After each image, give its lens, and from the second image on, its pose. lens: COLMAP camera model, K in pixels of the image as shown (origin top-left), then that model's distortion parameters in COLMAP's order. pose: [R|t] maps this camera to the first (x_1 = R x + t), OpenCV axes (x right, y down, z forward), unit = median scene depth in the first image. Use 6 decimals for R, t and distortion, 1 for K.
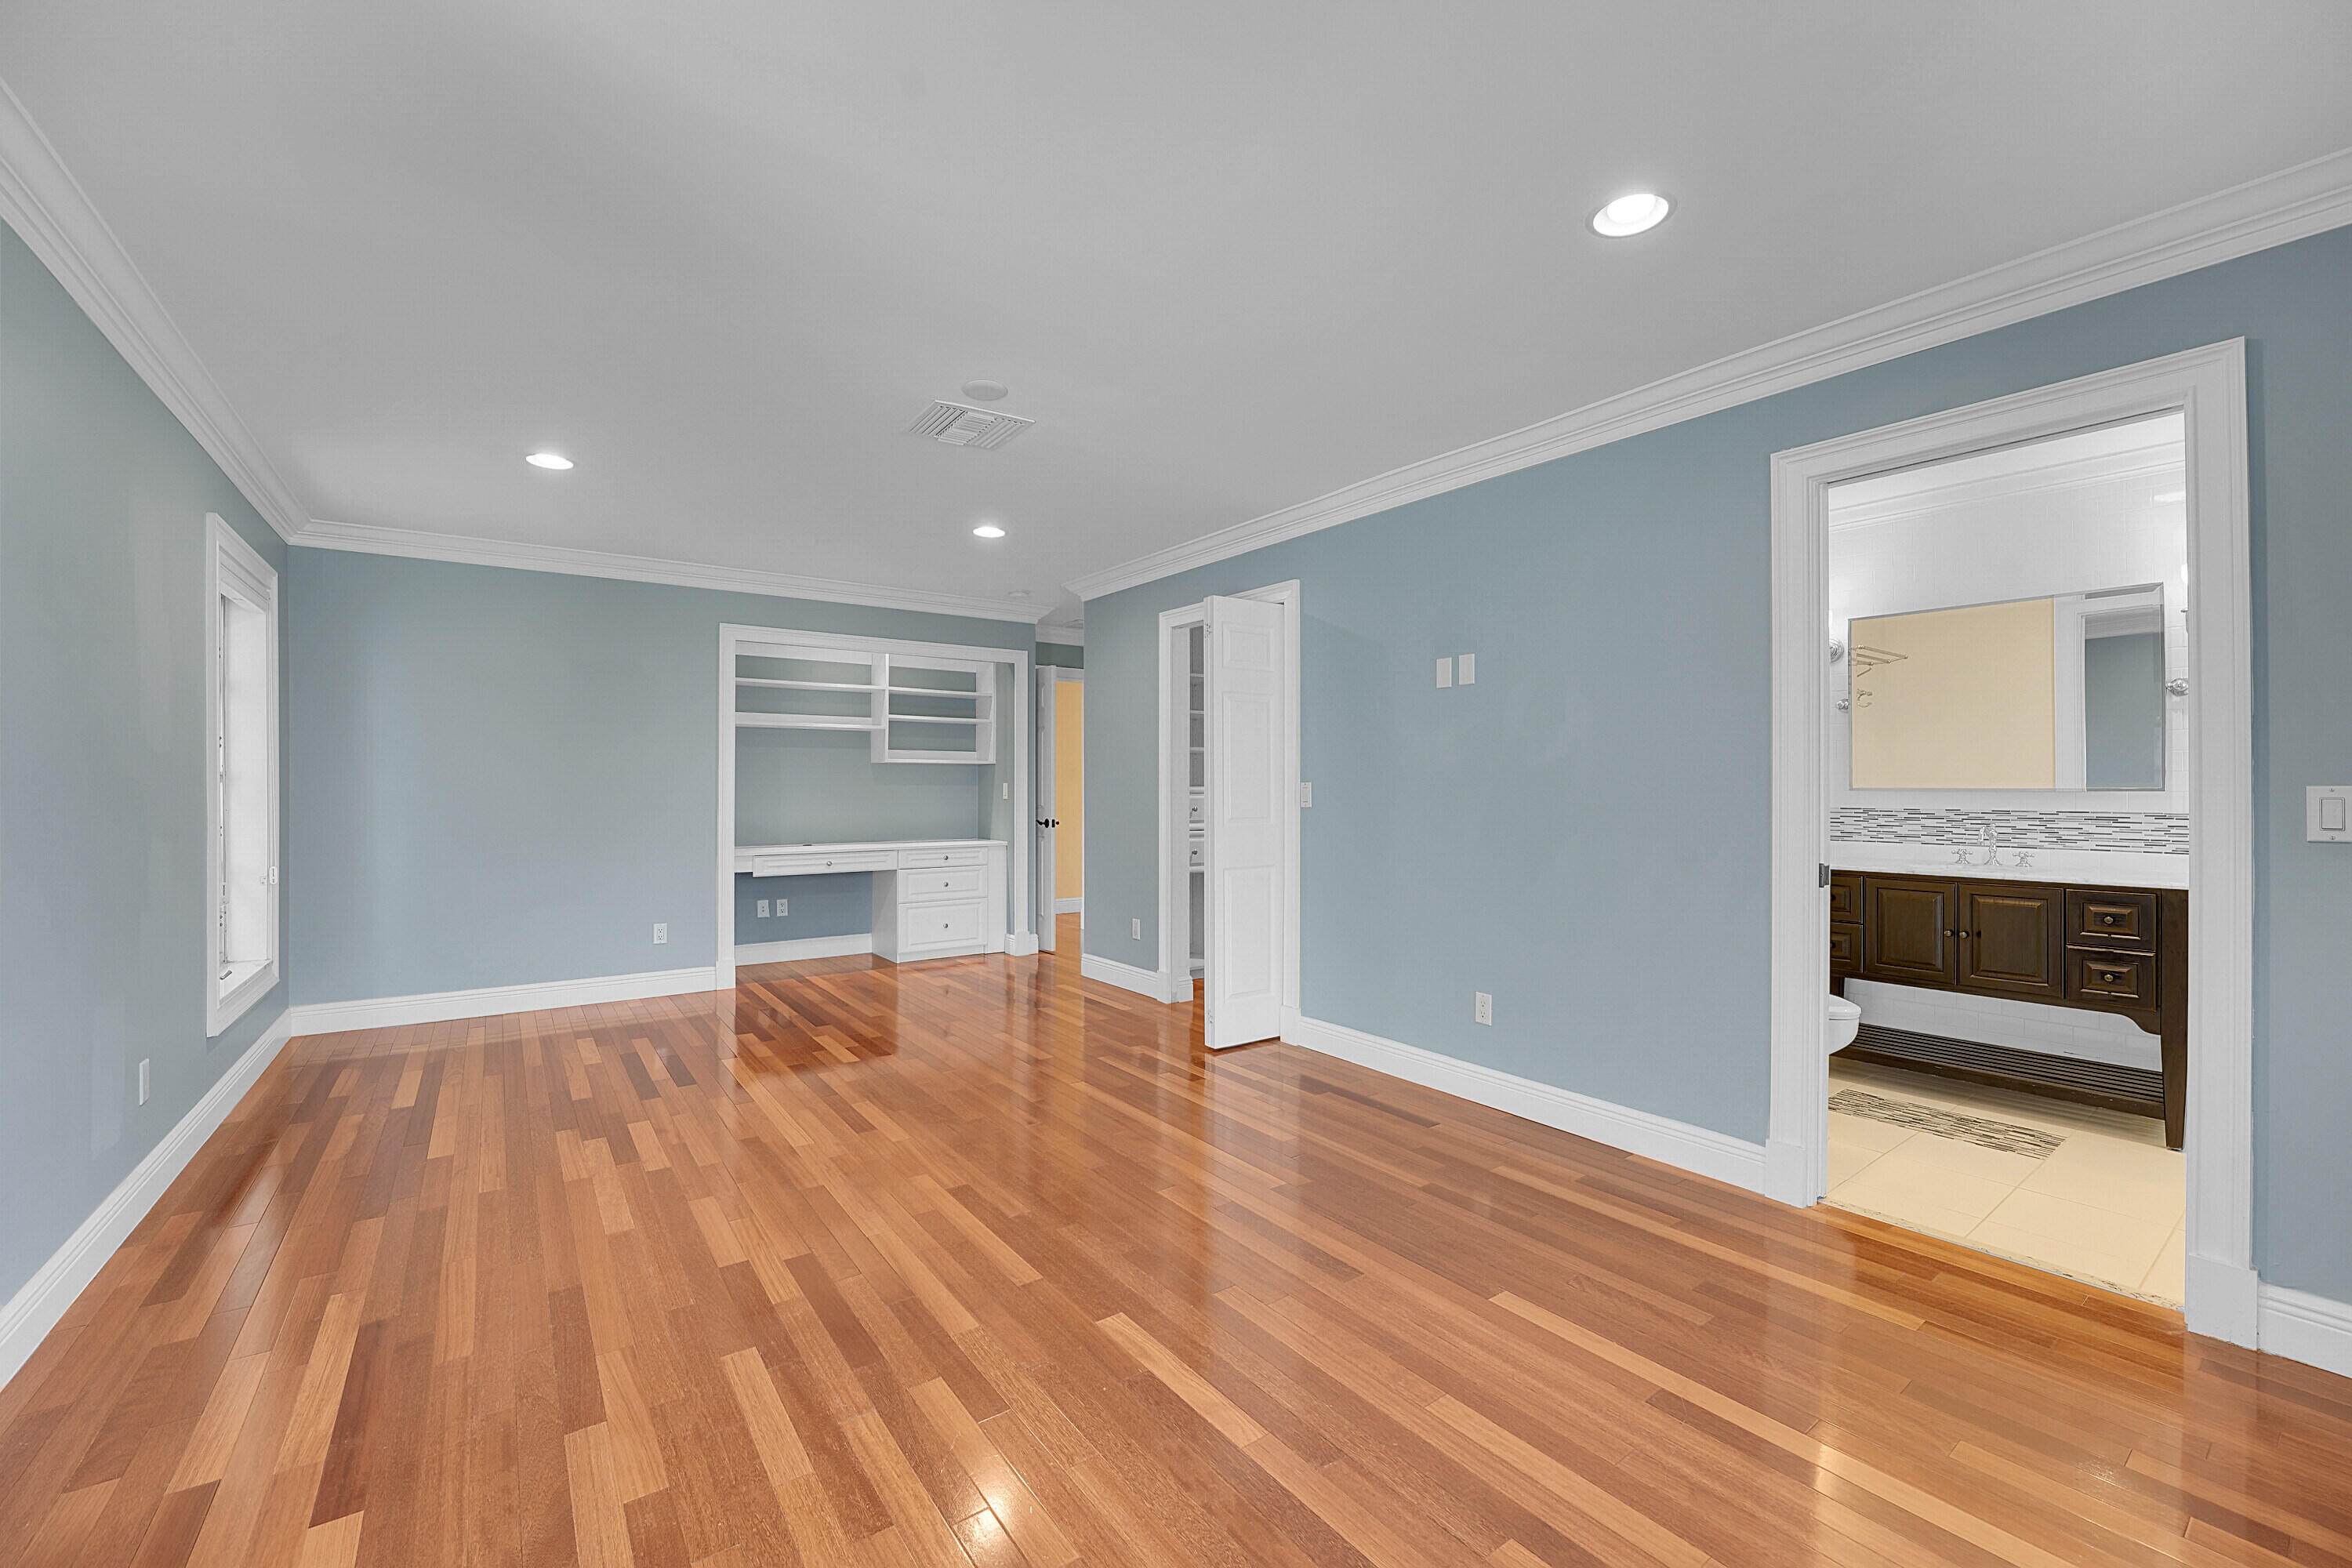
lens RADIAL K [[962.0, 0, 1176.2], [0, 962.0, 792.7], [0, 0, 1]] dist [-0.024471, -0.000303]
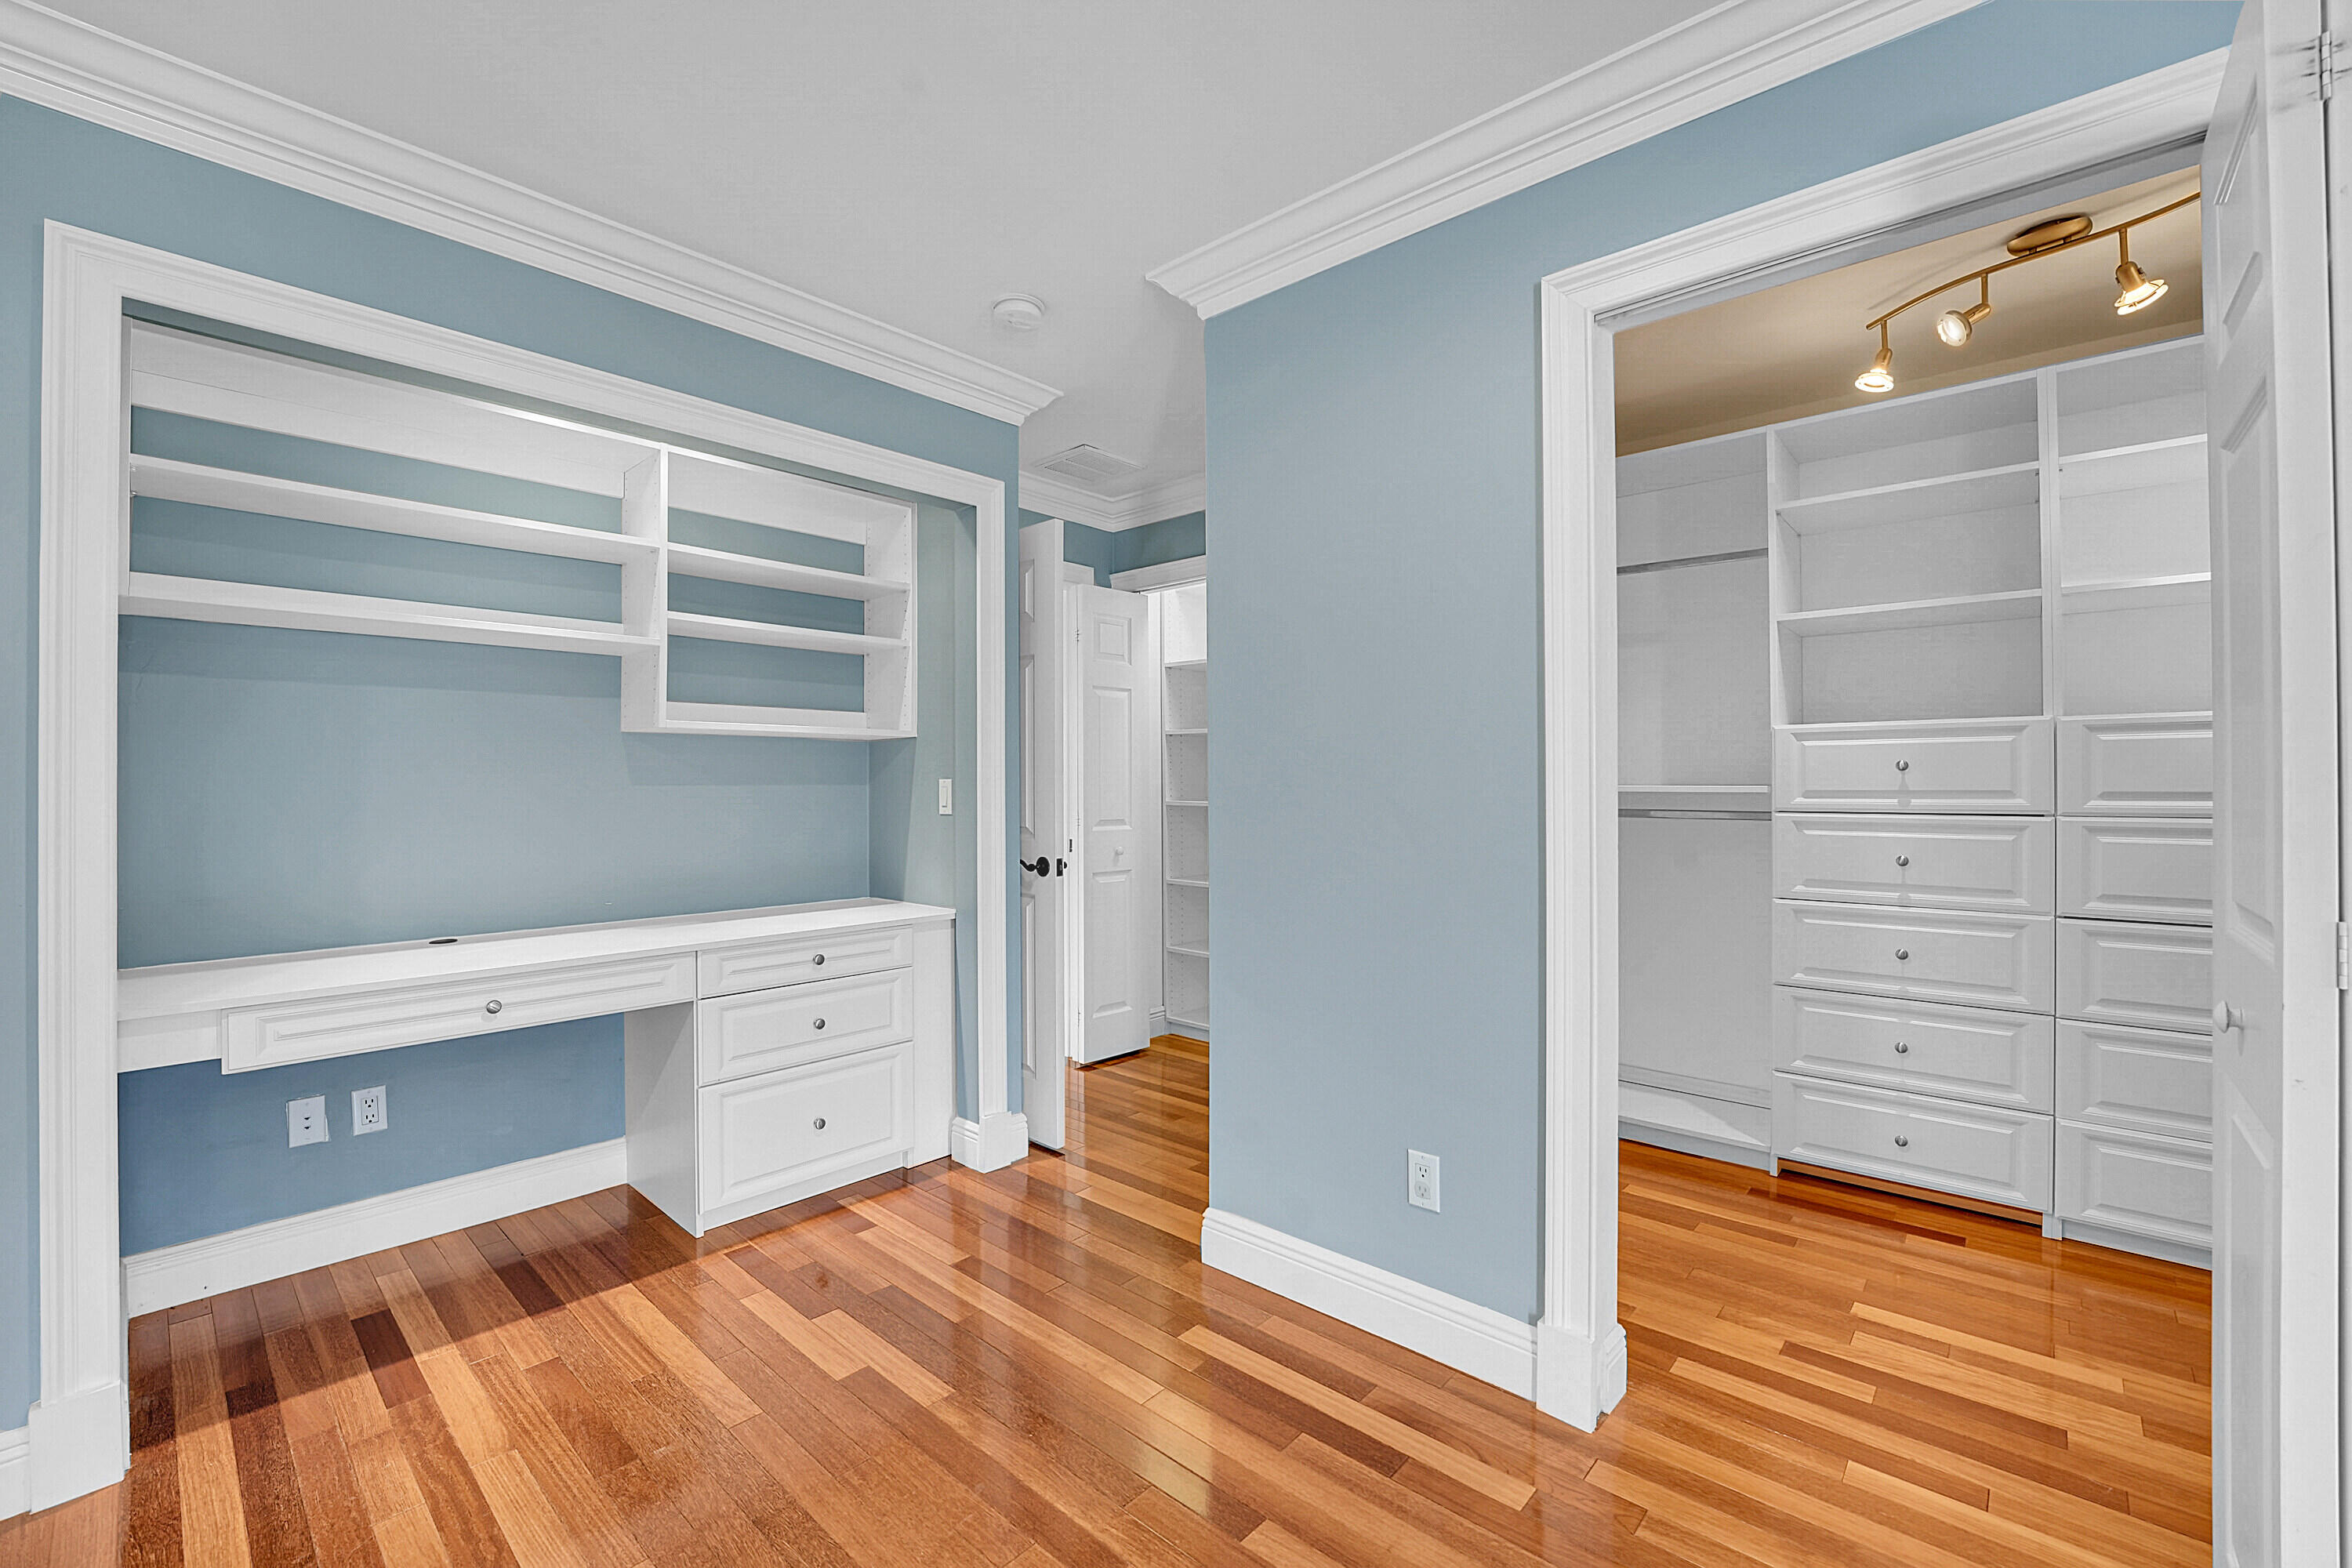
lens RADIAL K [[962.0, 0, 1167.9], [0, 962.0, 779.4], [0, 0, 1]] dist [-0.024471, -0.000303]
pose [[0.979267, -0.004001, 0.202535, -0.170296], [0.005317, 0.999968, -0.005955, -0.006246], [-0.202505, 0.006909, 0.979257, 0.547655]]
